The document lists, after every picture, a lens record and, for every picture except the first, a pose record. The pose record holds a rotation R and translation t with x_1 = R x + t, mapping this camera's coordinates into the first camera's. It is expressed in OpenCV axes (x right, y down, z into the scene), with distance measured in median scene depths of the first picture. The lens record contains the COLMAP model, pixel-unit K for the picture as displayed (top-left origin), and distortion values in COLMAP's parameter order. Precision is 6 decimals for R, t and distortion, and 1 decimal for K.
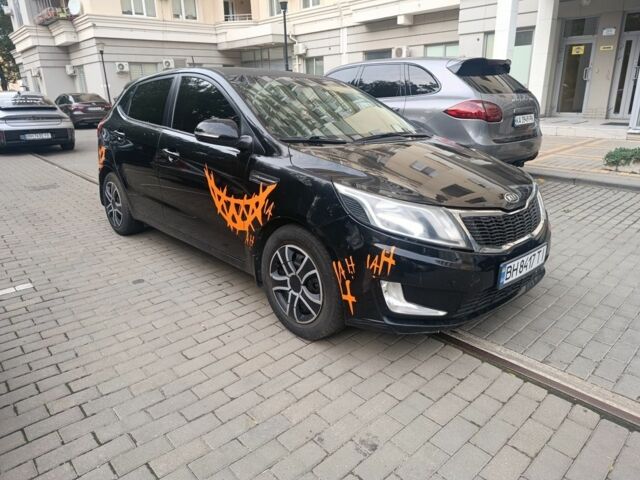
lens RADIAL K [[442.5, 0, 317.2], [0, 442.5, 237.8], [0, 0, 1]] dist [-0.000082, -0.007242]
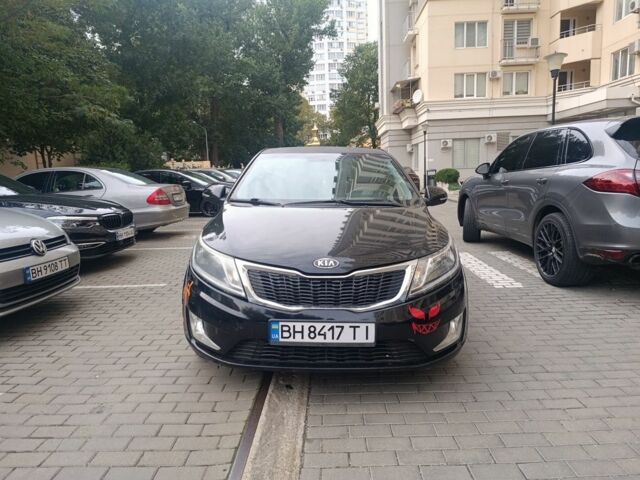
lens RADIAL K [[442.5, 0, 317.2], [0, 442.5, 237.8], [0, 0, 1]] dist [-0.000082, -0.007242]
pose [[0.716505, 0.095479, -0.691017, 0.119042], [-0.200836, 0.976881, -0.073266, -0.007387], [0.668046, 0.191276, 0.719116, 0.027834]]
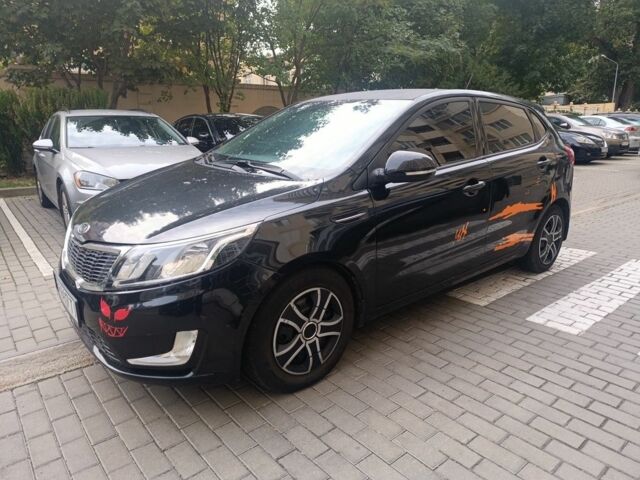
lens RADIAL K [[442.5, 0, 317.2], [0, 442.5, 237.8], [0, 0, 1]] dist [-0.000082, -0.007242]
pose [[-0.064828, 0.260712, -0.963238, 0.142076], [-0.298524, 0.915997, 0.268017, -0.050448], [0.952198, 0.304924, 0.018446, 0.156000]]
